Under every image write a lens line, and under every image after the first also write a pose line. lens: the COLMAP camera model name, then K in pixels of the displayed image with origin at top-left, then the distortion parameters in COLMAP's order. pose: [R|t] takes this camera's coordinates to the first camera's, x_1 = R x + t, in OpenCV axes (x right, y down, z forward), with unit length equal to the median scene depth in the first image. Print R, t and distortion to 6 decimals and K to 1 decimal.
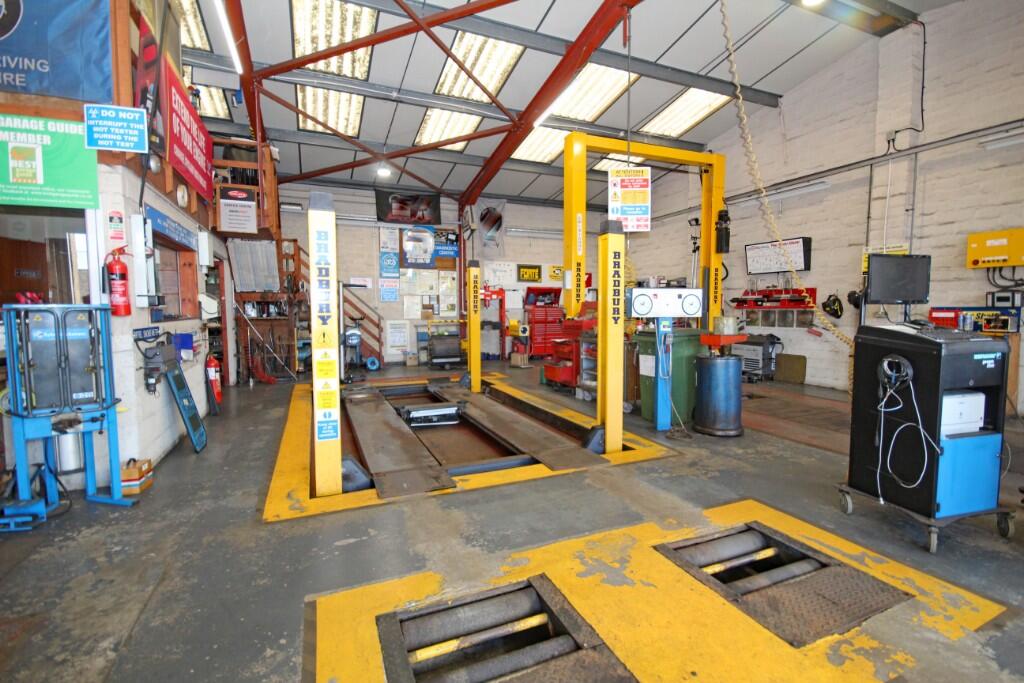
lens RADIAL K [[474.4, 0, 515.3], [0, 474.4, 345.0], [0, 0, 1]] dist [-0.000932, -0.000024]
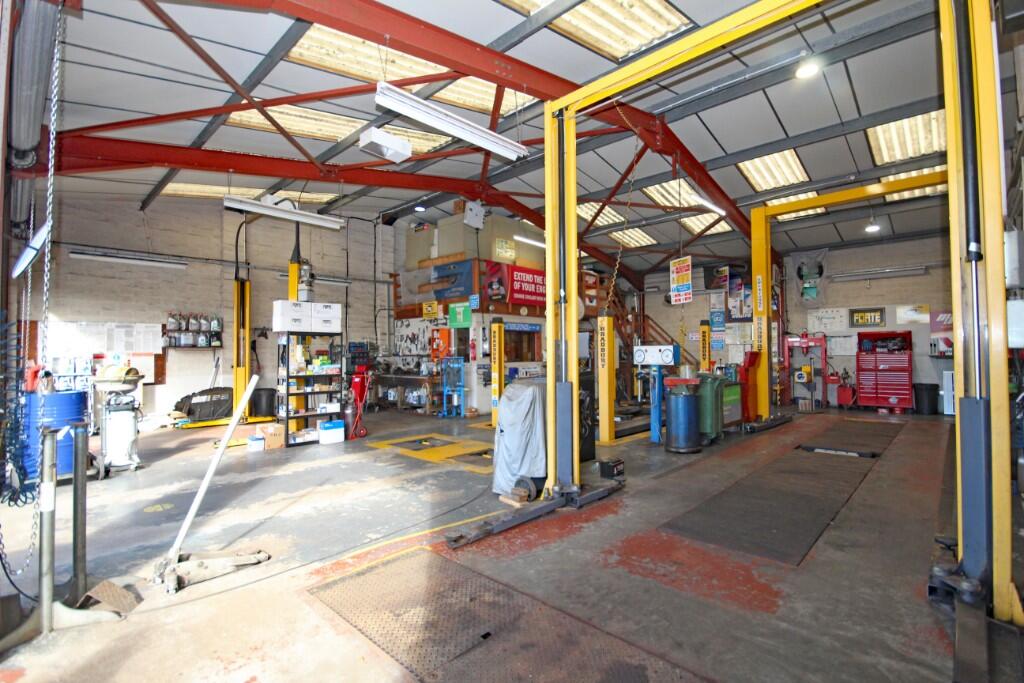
lens RADIAL K [[474.4, 0, 514.6], [0, 474.4, 341.4], [0, 0, 1]] dist [-0.000932, -0.000024]
pose [[0.393366, -0.025701, -0.919023, 0.679949], [-0.064133, 0.996407, -0.055316, -0.009633], [0.917142, 0.080699, 0.390304, 0.007546]]
